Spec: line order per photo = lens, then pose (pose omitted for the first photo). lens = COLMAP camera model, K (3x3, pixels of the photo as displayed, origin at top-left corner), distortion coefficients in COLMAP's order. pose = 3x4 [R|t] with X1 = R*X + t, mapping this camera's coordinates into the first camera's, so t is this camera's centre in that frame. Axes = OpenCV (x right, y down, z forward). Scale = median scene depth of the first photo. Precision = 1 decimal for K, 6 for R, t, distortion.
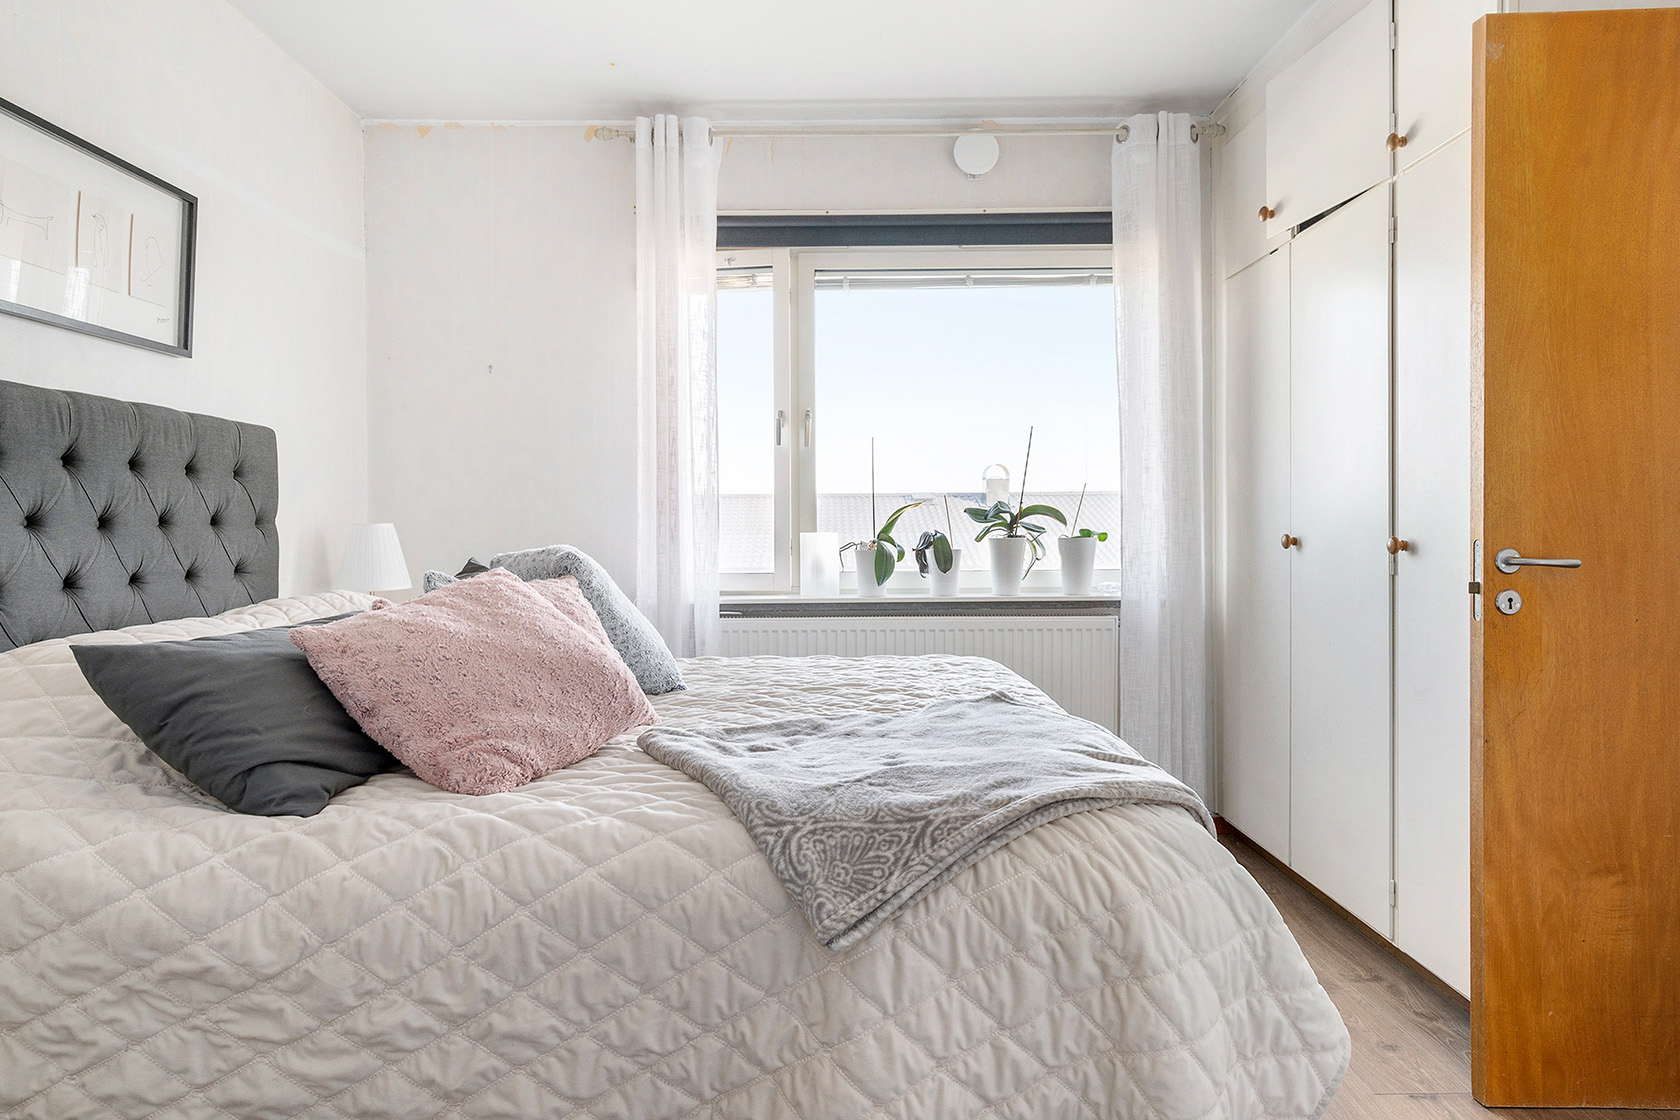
lens RADIAL K [[1109.6, 0, 840.0], [0, 1109.6, 560.0], [0, 0, 1]] dist [-0.028679, 0.048090]
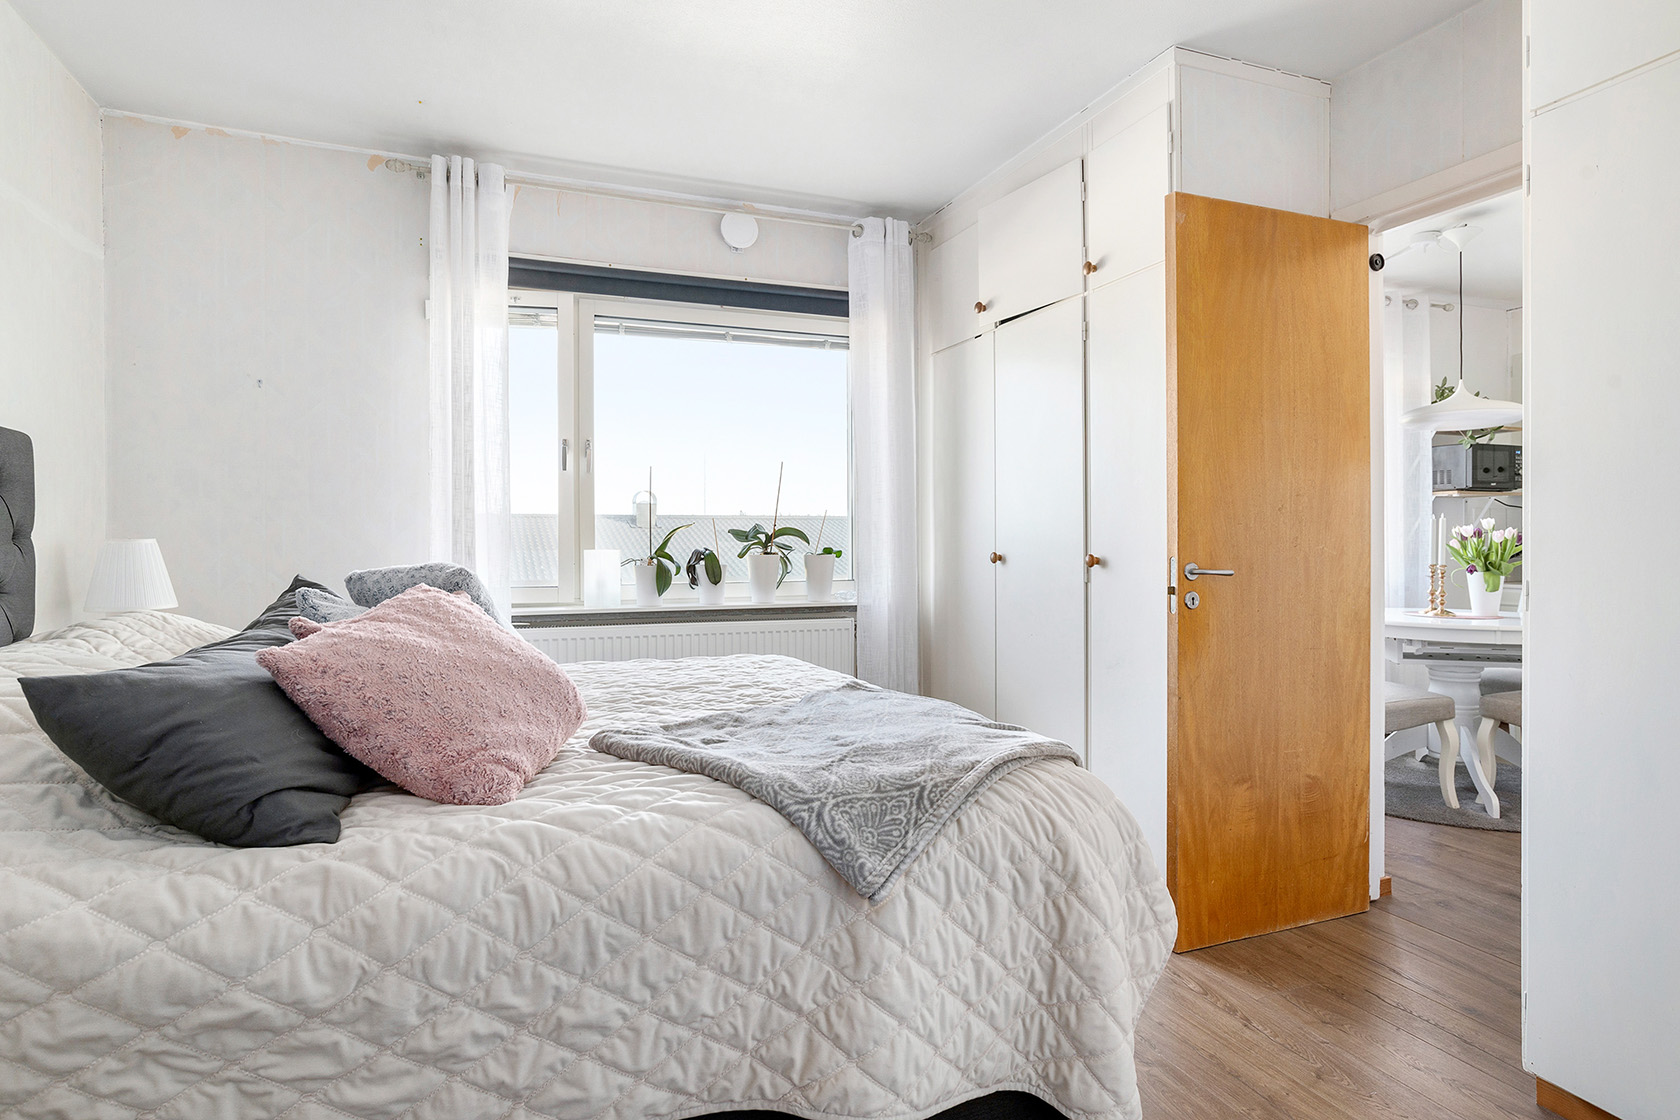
lens RADIAL K [[953.9, 0, 840.0], [0, 953.9, 560.0], [0, 0, 1]] dist [-0.044153, 0.035115]
pose [[0.920670, -0.001612, 0.390339, -0.383853], [0.006843, 0.999904, -0.012010, -0.002989], [-0.390282, 0.013728, 0.920593, 0.057850]]
